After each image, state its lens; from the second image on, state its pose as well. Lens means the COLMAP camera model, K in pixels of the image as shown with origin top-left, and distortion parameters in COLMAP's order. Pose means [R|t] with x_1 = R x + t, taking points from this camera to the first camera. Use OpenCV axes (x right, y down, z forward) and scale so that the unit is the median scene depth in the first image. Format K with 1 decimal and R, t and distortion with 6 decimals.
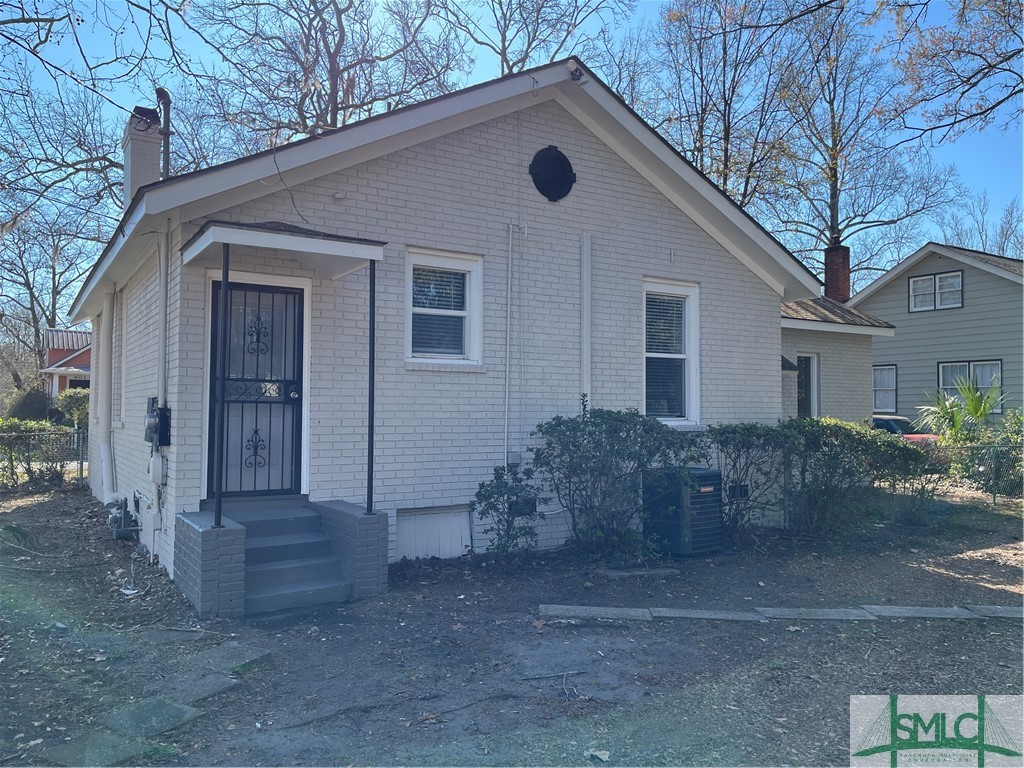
lens RADIAL K [[772.2, 0, 512.0], [0, 772.2, 384.0], [0, 0, 1]] dist [0.064710, -0.003656]
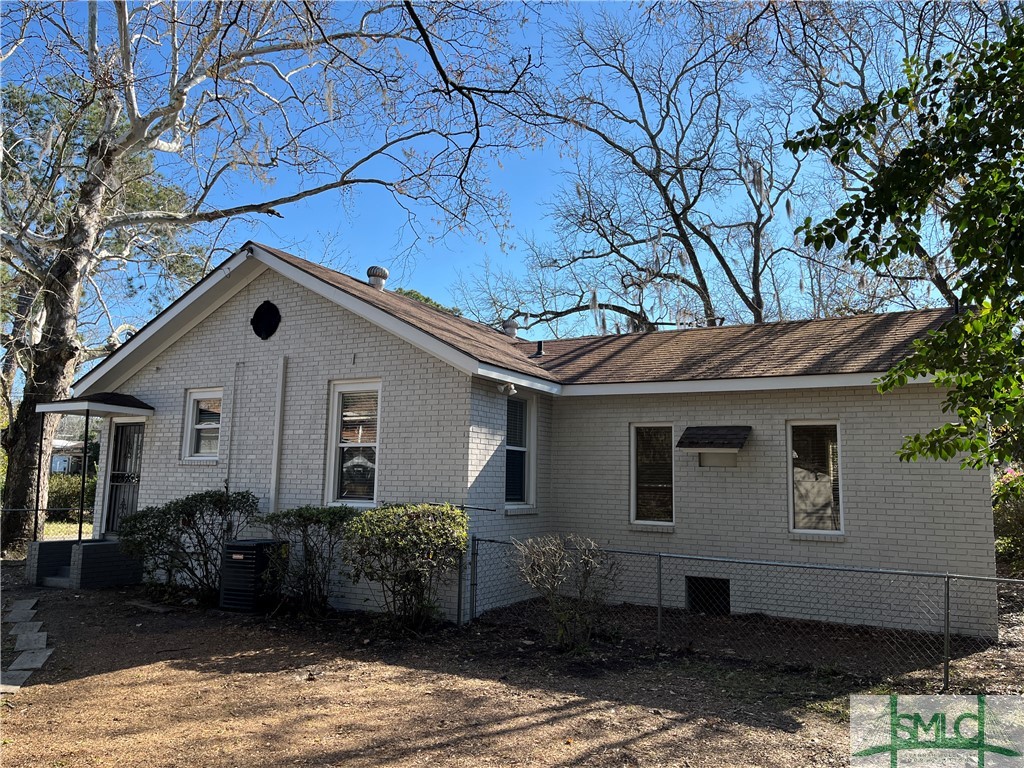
lens RADIAL K [[772.2, 0, 512.0], [0, 772.2, 384.0], [0, 0, 1]] dist [0.064710, -0.003656]
pose [[0.477481, -0.107127, -0.872087, 1.503975], [0.011888, 0.993236, -0.115500, 0.010416], [0.878562, 0.044782, 0.475525, 0.744182]]
